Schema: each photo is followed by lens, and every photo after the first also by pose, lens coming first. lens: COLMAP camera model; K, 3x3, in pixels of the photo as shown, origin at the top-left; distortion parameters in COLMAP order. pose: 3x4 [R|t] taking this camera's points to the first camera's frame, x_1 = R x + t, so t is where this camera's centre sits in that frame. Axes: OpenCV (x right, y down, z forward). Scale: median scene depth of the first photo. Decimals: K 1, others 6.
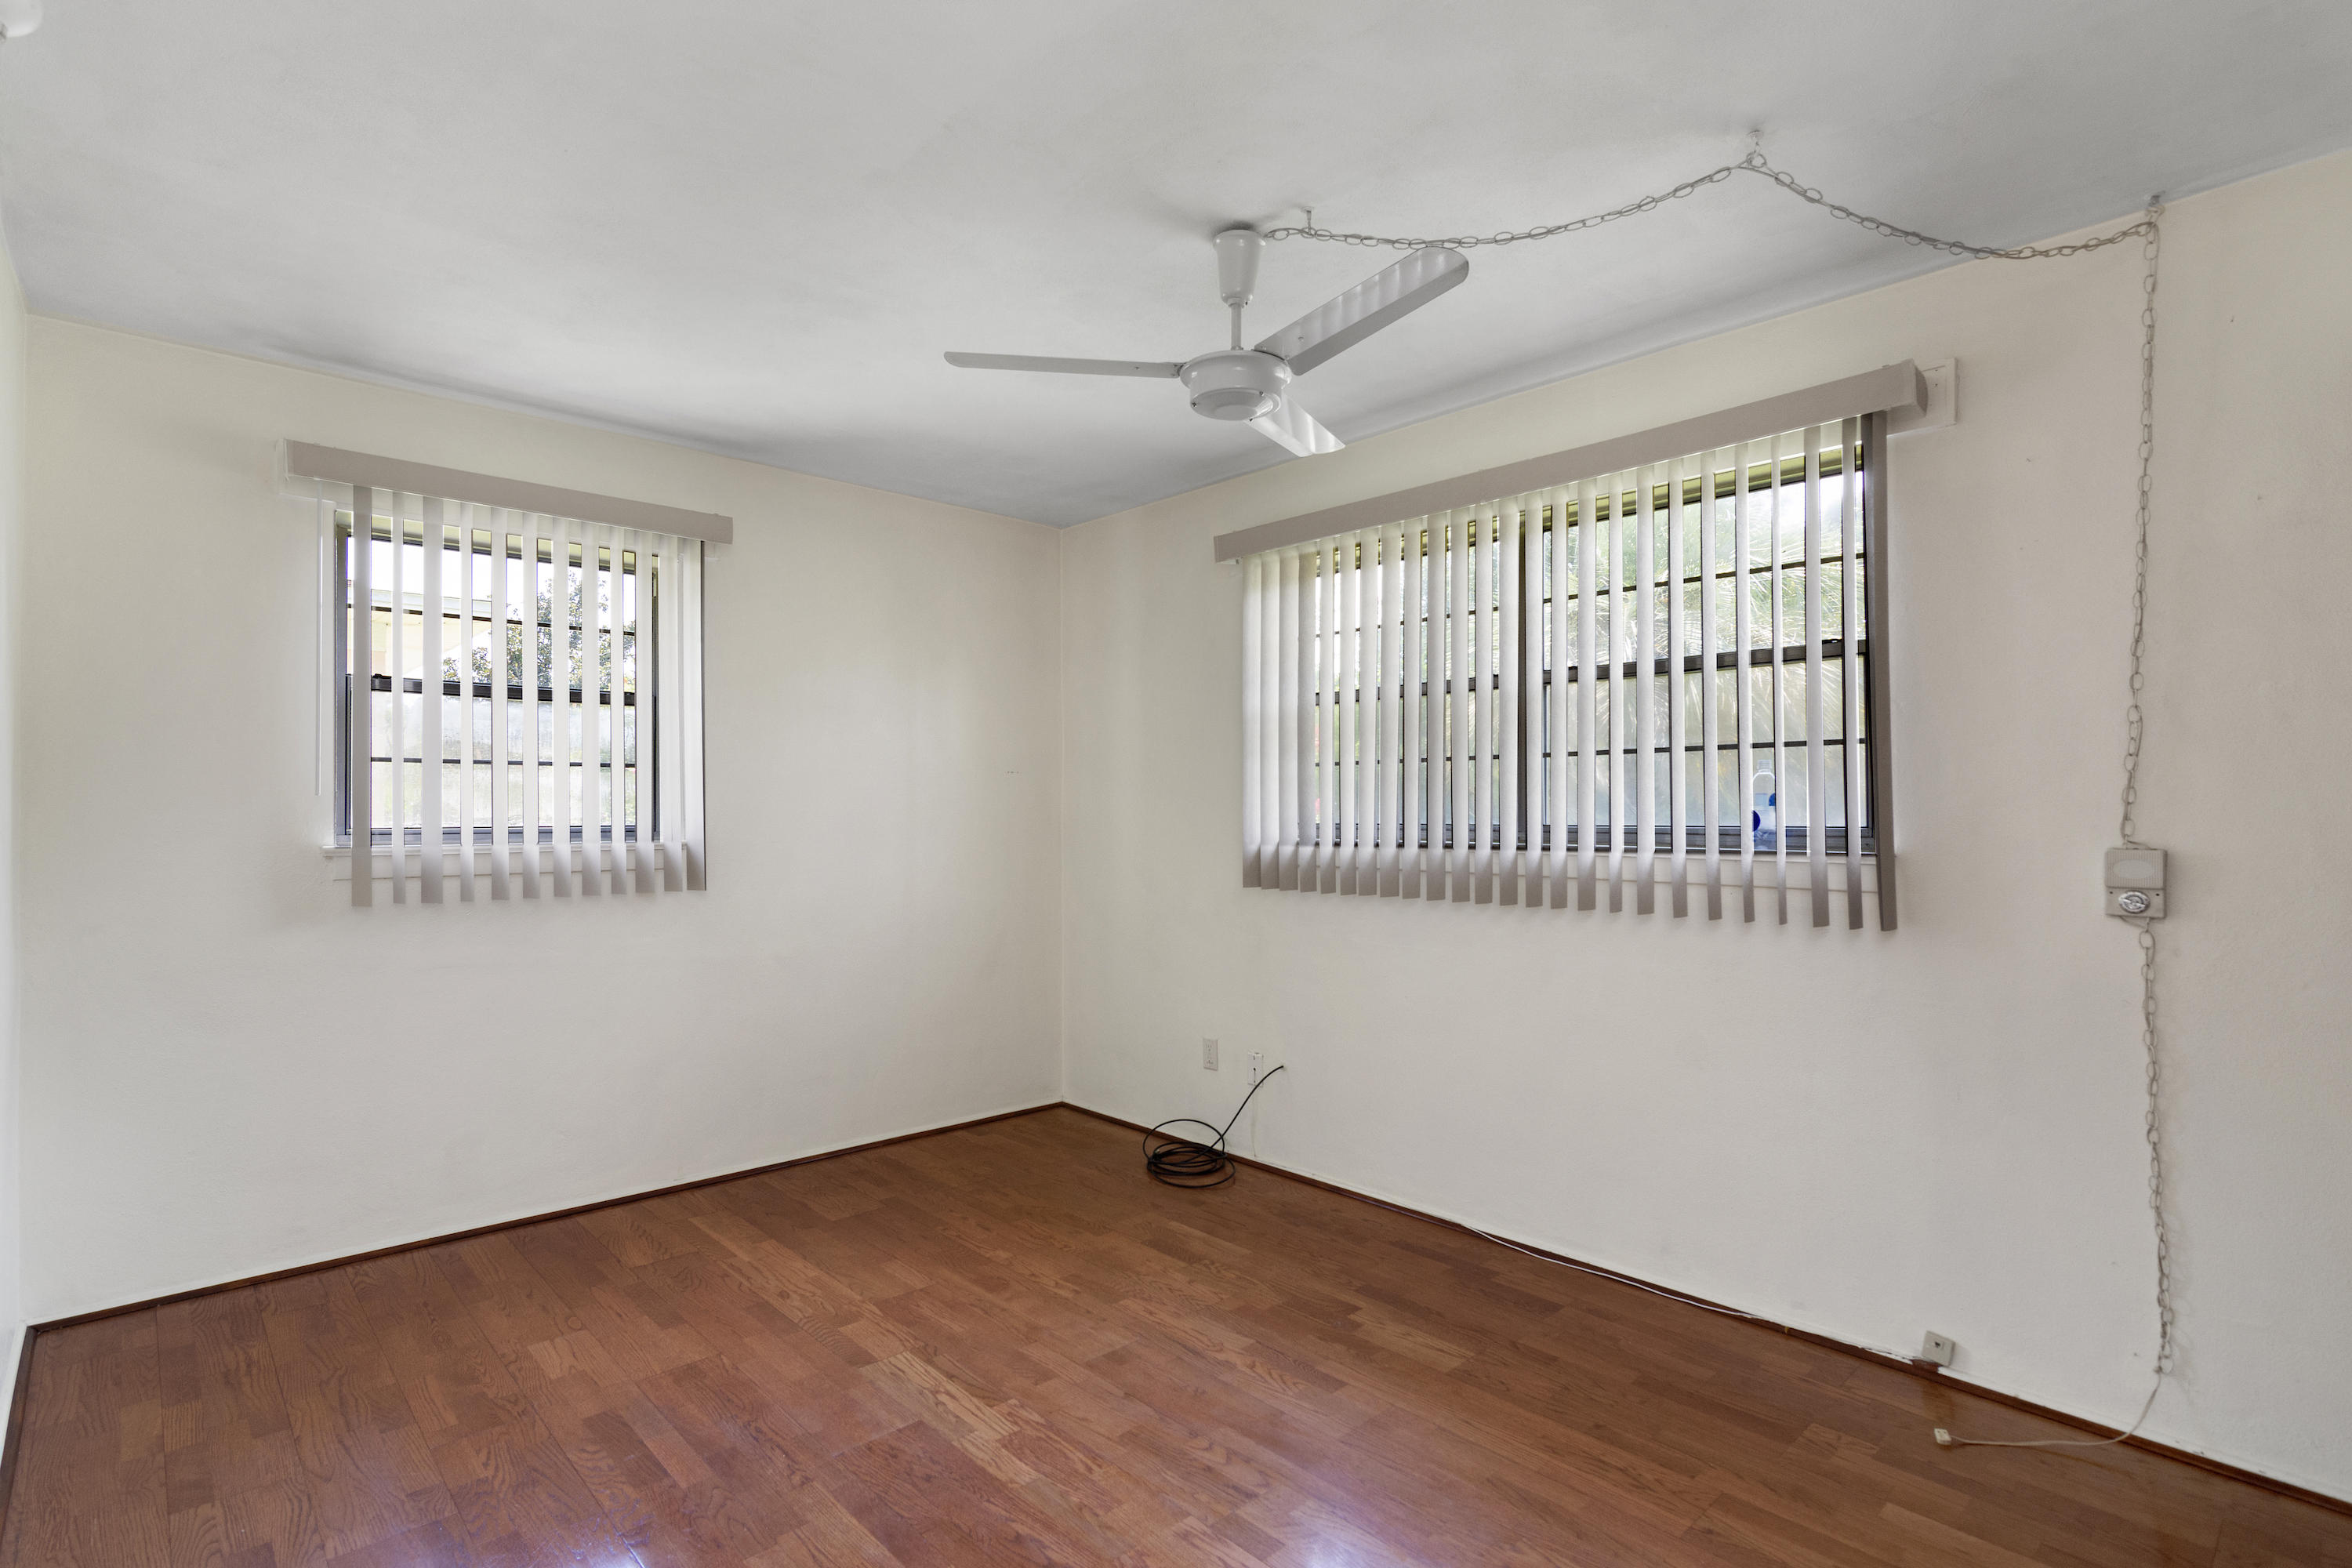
lens RADIAL K [[1134.8, 0, 1175.9], [0, 1134.8, 802.9], [0, 0, 1]] dist [-0.001576, 0.001631]
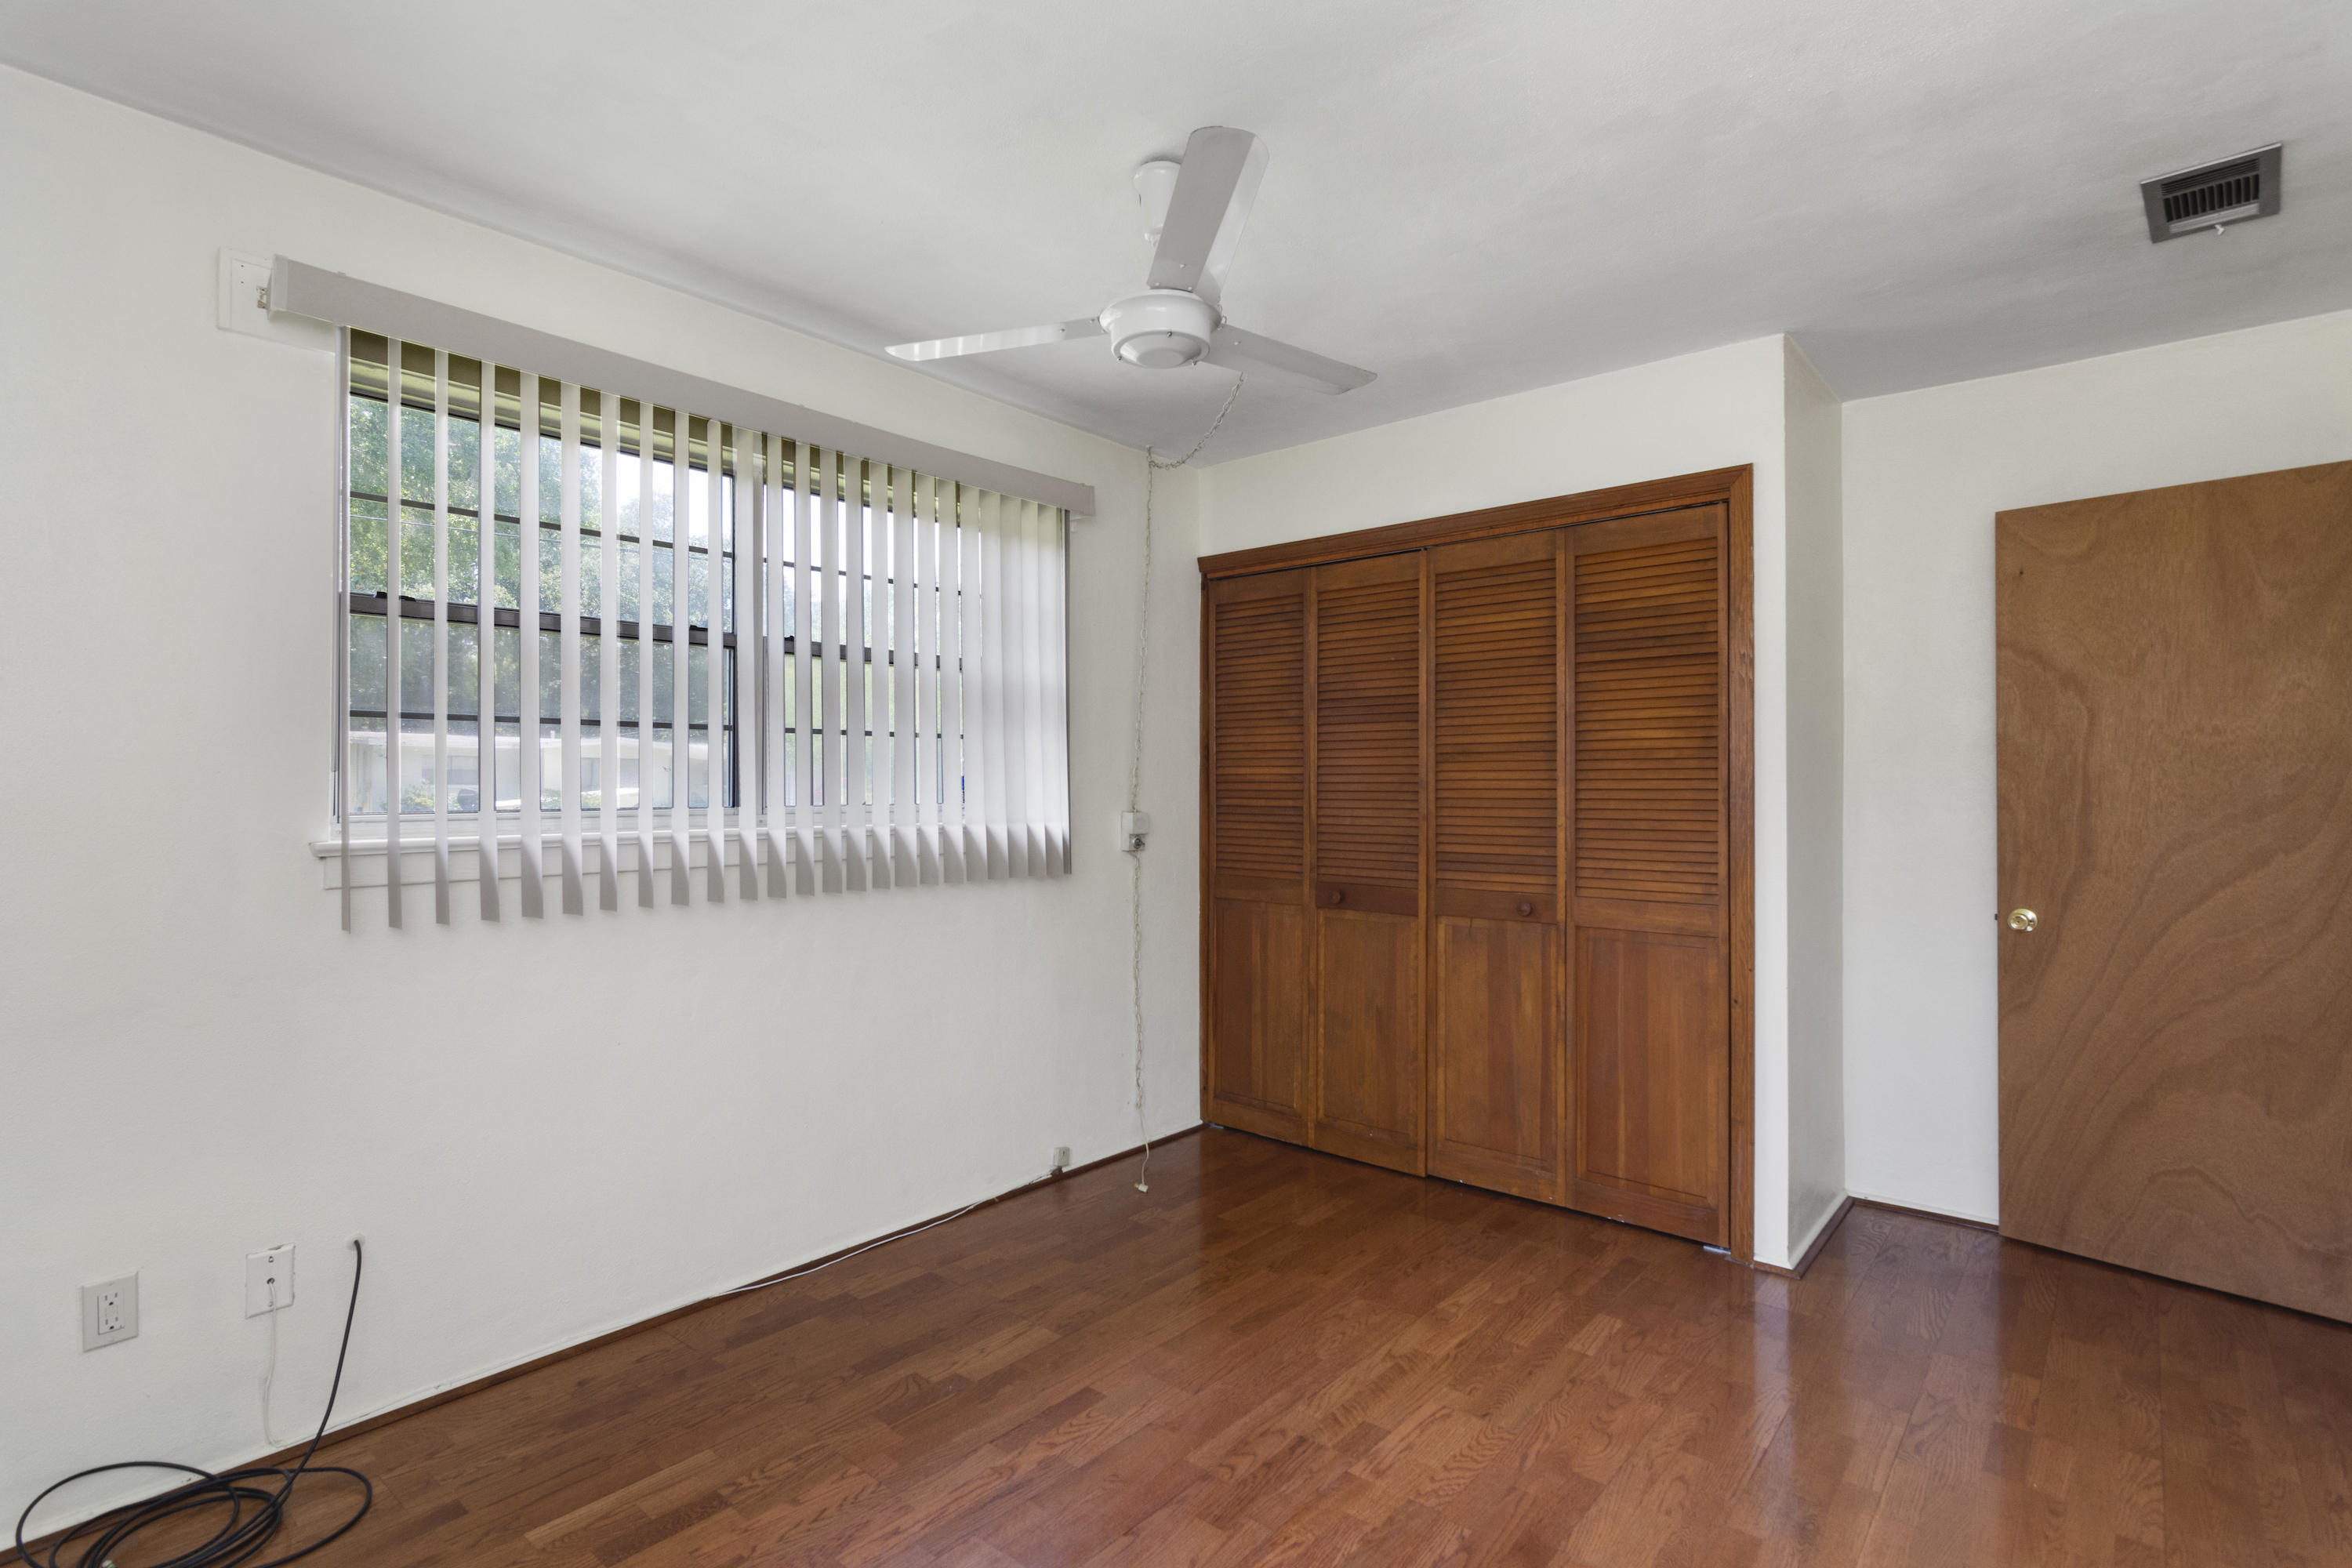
lens RADIAL K [[1134.8, 0, 1178.2], [0, 1134.8, 776.6], [0, 0, 1]] dist [-0.001576, 0.001631]
pose [[-0.112308, 0.003738, 0.993666, -0.708209], [-0.011212, 0.999924, -0.005029, -0.004477], [-0.993610, -0.011706, -0.112258, 0.895188]]
